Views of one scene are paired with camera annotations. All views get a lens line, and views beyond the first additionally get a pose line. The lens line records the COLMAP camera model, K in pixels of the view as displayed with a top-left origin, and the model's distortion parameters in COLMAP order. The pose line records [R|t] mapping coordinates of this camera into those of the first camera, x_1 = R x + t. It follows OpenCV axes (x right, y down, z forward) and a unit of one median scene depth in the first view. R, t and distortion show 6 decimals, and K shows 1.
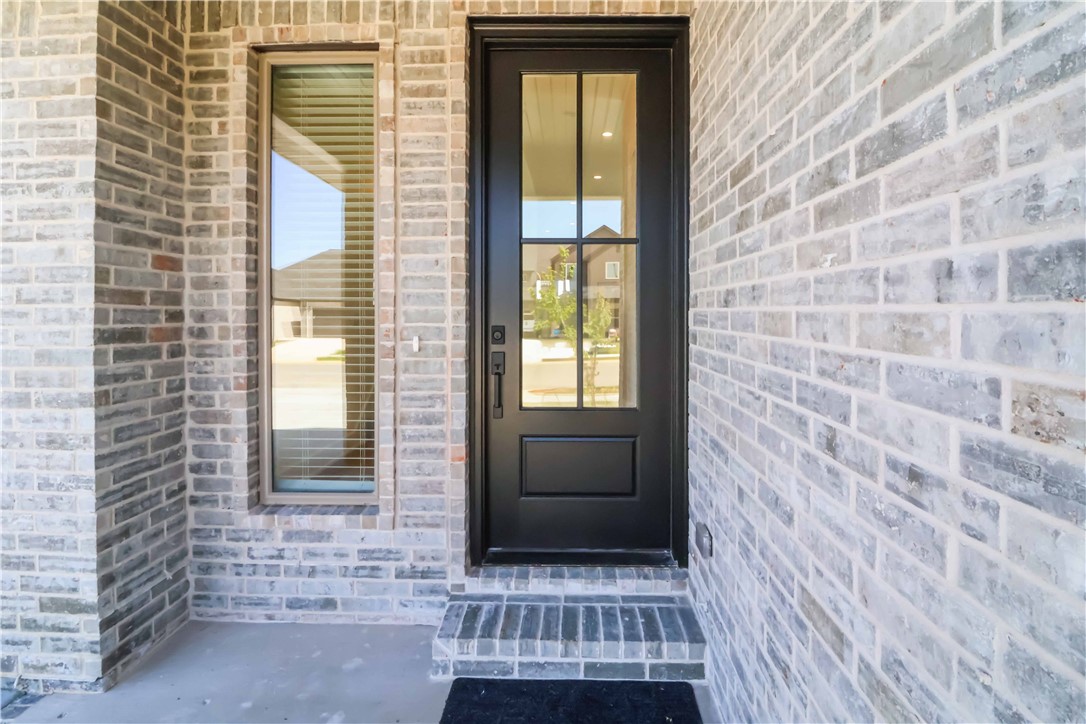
lens RADIAL K [[523.1, 0, 564.7], [0, 523.1, 324.1], [0, 0, 1]] dist [-0.006635, -0.009174]
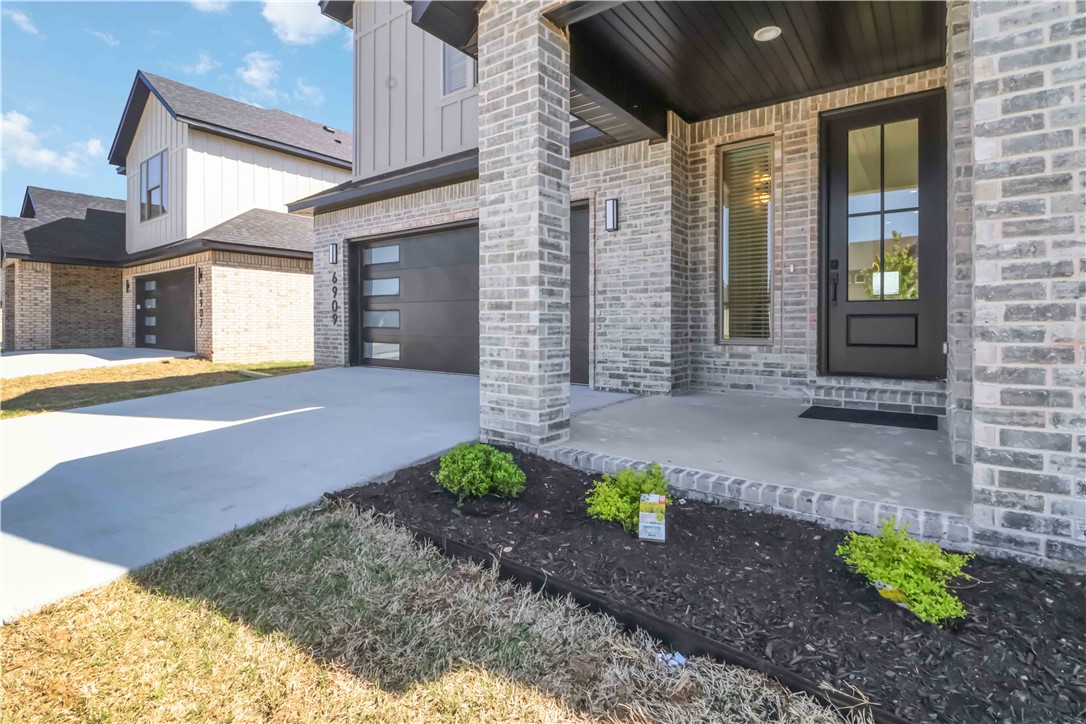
lens RADIAL K [[523.1, 0, 557.6], [0, 523.1, 332.9], [0, 0, 1]] dist [-0.006635, -0.009174]
pose [[0.822478, 0.003942, -0.568784, 0.147621], [-0.008241, 0.999954, -0.004987, 0.323954], [0.568738, 0.008789, 0.822472, -1.328893]]
